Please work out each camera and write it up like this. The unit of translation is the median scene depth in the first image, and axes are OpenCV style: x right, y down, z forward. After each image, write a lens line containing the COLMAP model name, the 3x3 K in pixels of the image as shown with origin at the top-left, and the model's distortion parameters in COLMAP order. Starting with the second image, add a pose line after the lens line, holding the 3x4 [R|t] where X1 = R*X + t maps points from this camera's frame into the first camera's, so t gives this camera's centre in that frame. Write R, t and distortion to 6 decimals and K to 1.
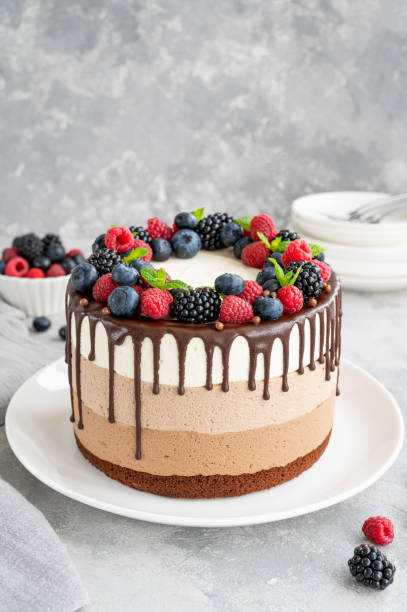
lens RADIAL K [[920.6, 0, 203.6], [0, 920.6, 317.6], [0, 0, 1]] dist [0.016016, 0.024773]
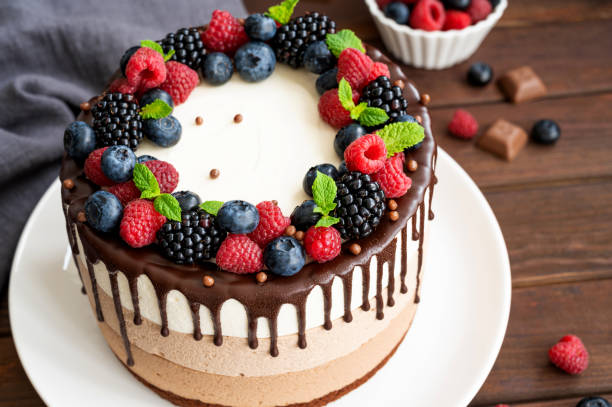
lens RADIAL K [[1059.4, 0, 306.0], [0, 1059.4, 203.5], [0, 0, 1]] dist [0.045301, 0.128514]
pose [[0.960317, 0.204582, -0.189572, 0.235562], [-0.094827, 0.878683, 0.467892, -0.442241], [0.262296, -0.431348, 0.863214, 0.285421]]
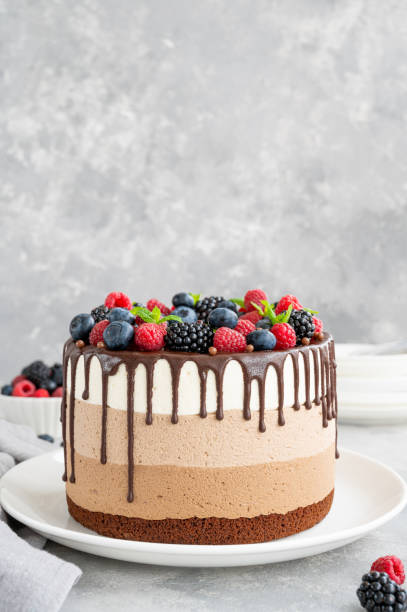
lens RADIAL K [[837.9, 0, 203.5], [0, 837.9, 306.0], [0, 0, 1]] dist [0.027119, -0.048991]
pose [[0.999887, -0.010899, -0.010328, 0.016315], [0.007057, 0.948235, -0.317491, 0.241845], [0.013254, 0.317383, 0.948205, 0.114370]]
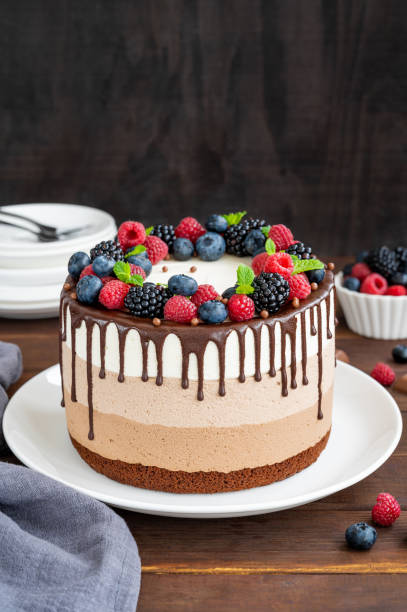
lens RADIAL K [[1225.9, 0, 203.5], [0, 1225.9, 306.0], [0, 0, 1]] dist [0.011124, 0.055706]
pose [[0.916854, 0.126626, -0.378608, 0.571577], [-0.141213, 0.989919, -0.010886, -0.001009], [0.373413, 0.063445, 0.925493, -0.270579]]
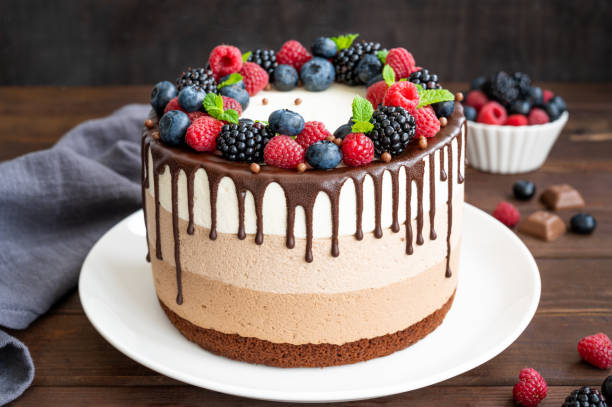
lens RADIAL K [[1021.3, 0, 306.0], [0, 1021.3, 203.5], [0, 0, 1]] dist [0.026810, 0.040371]
pose [[0.920024, 0.149870, -0.362070, 0.396180], [-0.134896, 0.988629, 0.066445, -0.026734], [0.367911, -0.012289, 0.929780, 0.119933]]
